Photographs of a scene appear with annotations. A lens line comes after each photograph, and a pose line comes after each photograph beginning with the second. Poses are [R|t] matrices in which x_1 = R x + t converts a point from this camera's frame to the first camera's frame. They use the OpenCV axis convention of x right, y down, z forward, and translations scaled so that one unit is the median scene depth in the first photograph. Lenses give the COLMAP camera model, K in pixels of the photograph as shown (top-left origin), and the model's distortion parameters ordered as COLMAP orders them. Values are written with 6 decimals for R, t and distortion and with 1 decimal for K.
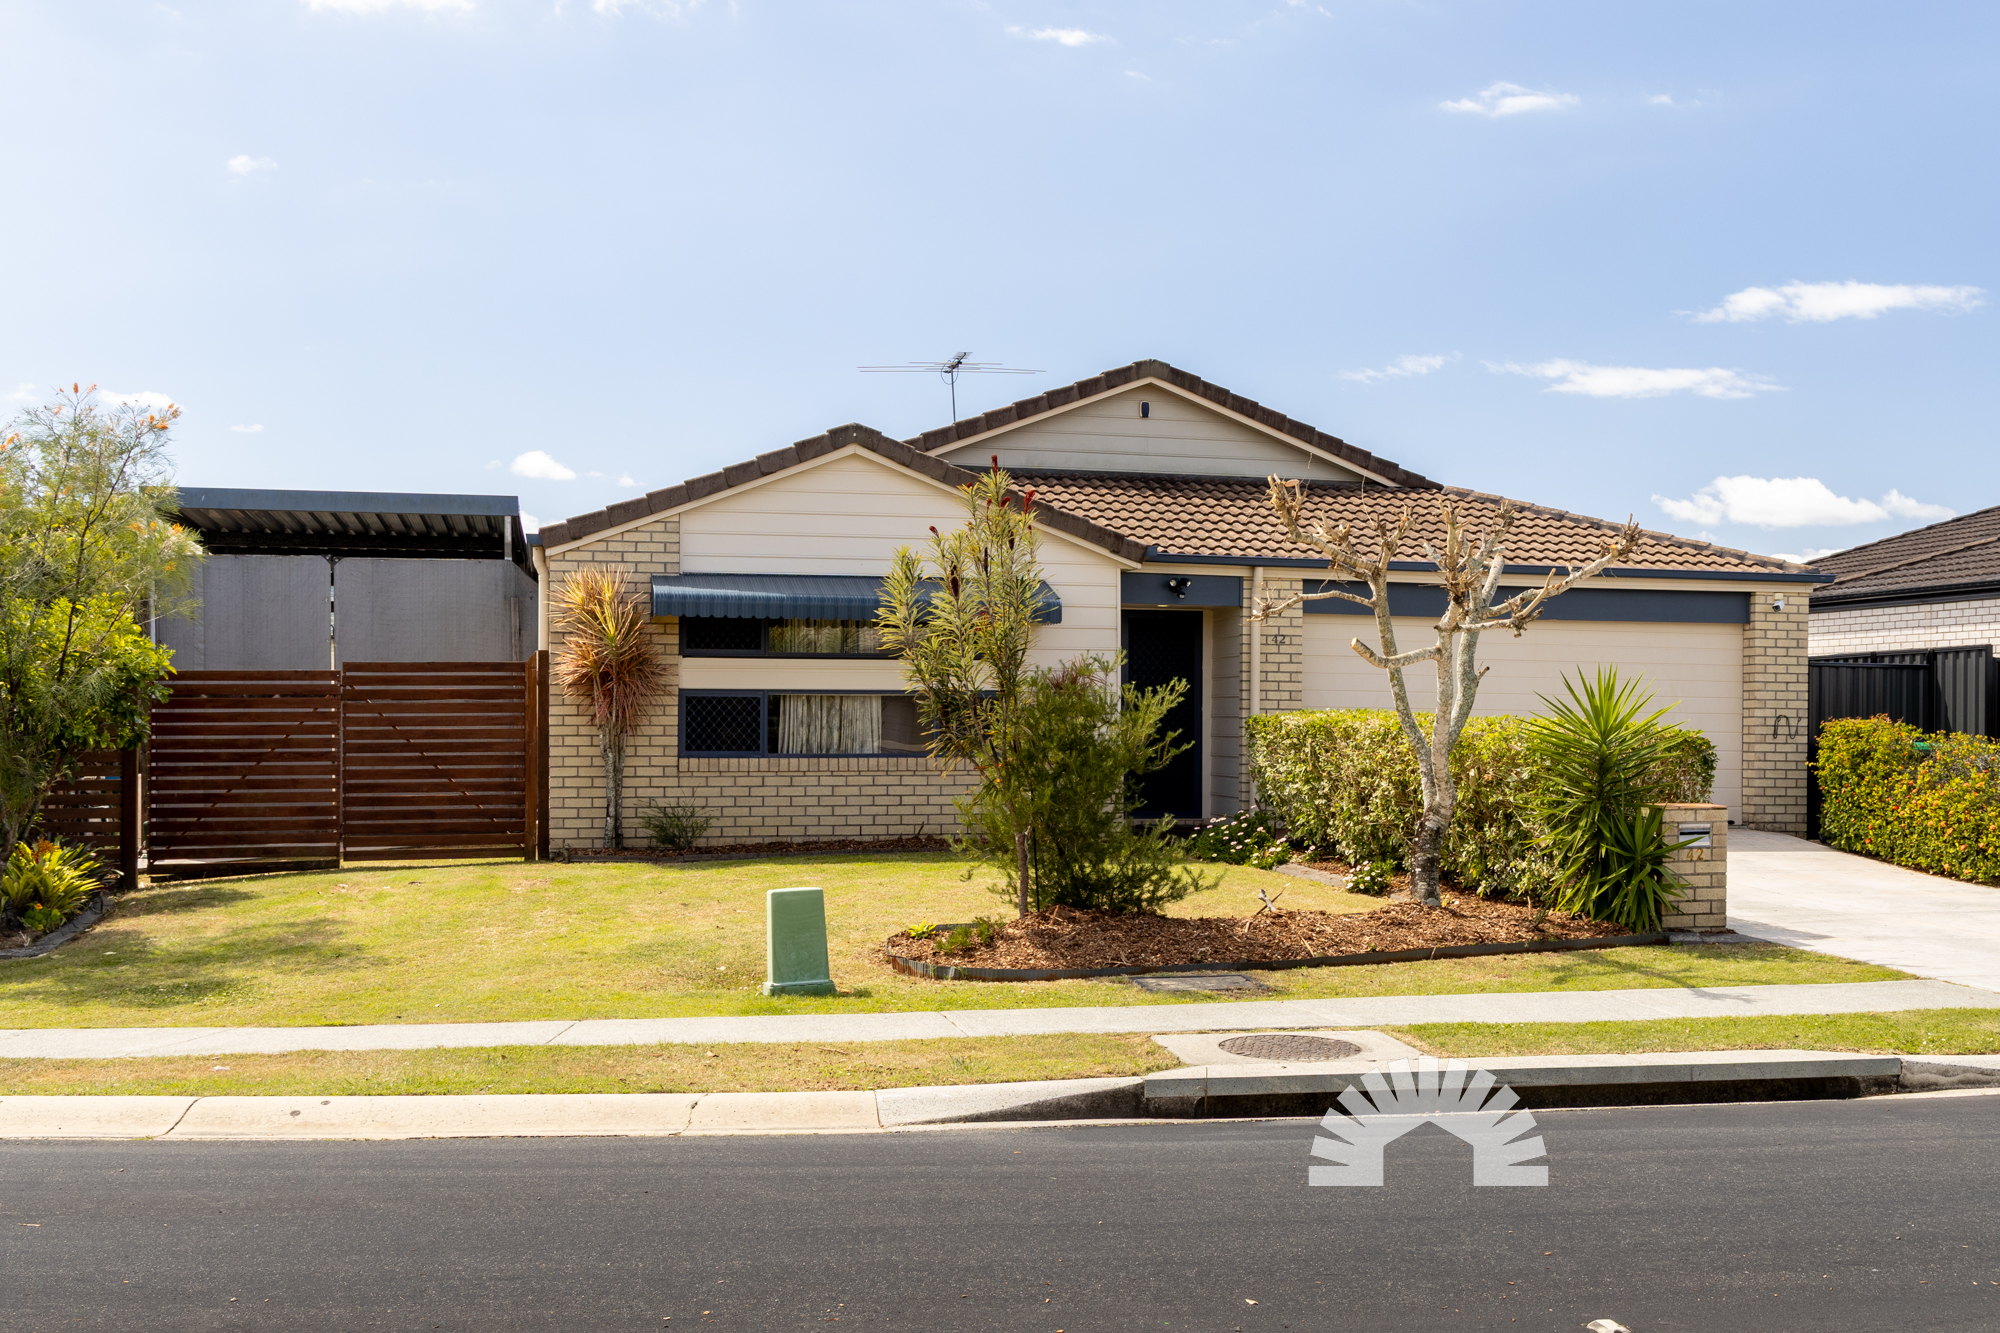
lens RADIAL K [[1918.6, 0, 1000.3], [0, 1918.6, 679.9], [0, 0, 1]] dist [-0.004165, 0.000000]
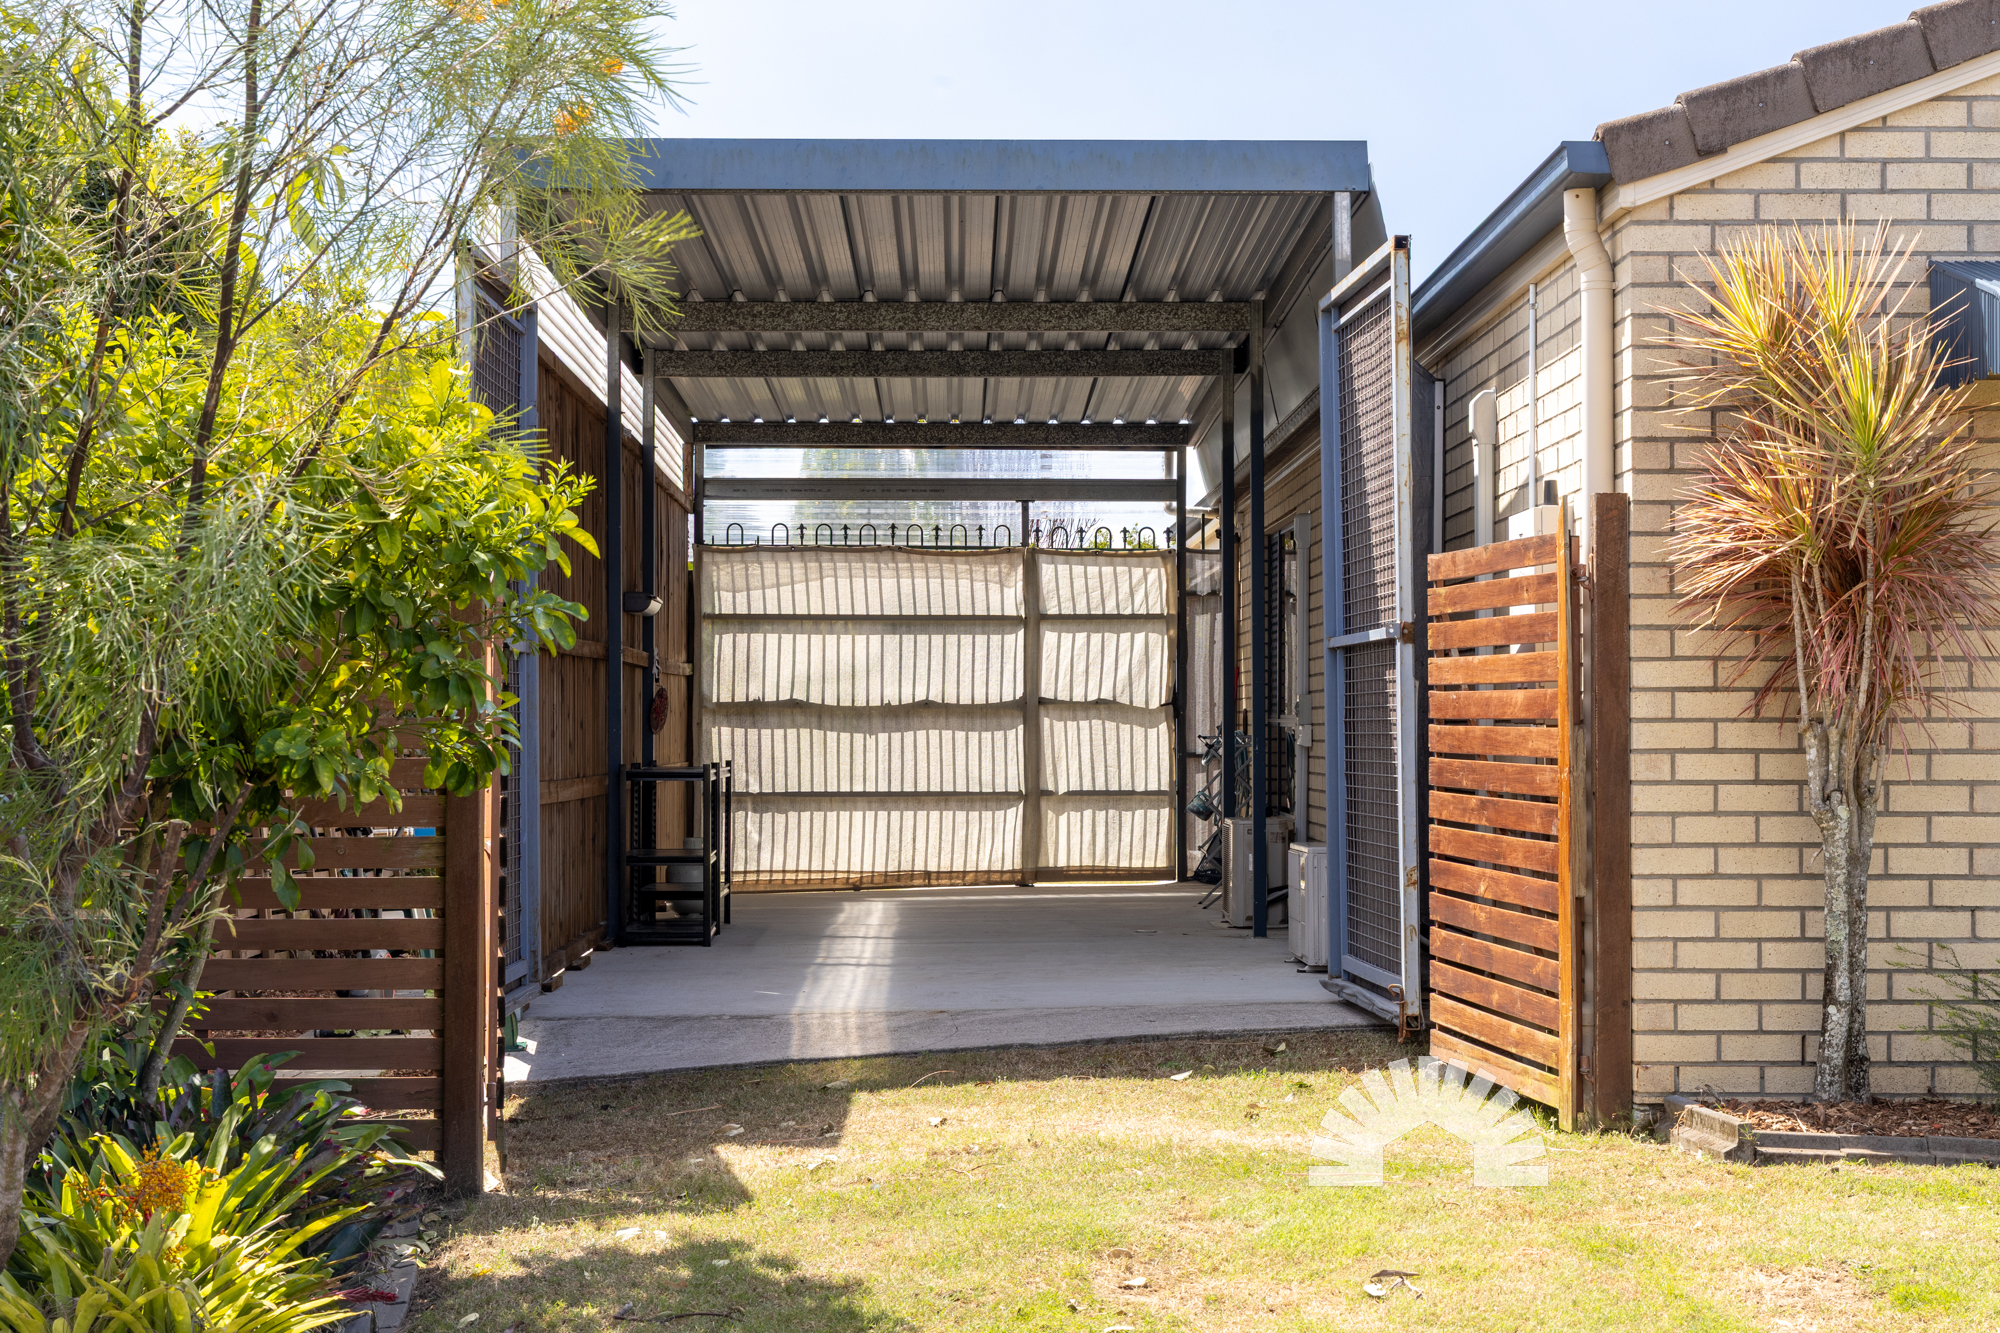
lens RADIAL K [[3037.3, 0, 1000.8], [0, 3037.3, 664.0], [0, 0, 1]] dist [0.047897, 0.000000]
pose [[0.968839, -0.005980, -0.247617, -0.209825], [0.006797, 0.999974, 0.002445, 0.011911], [0.247596, -0.004052, 0.968855, 0.462175]]
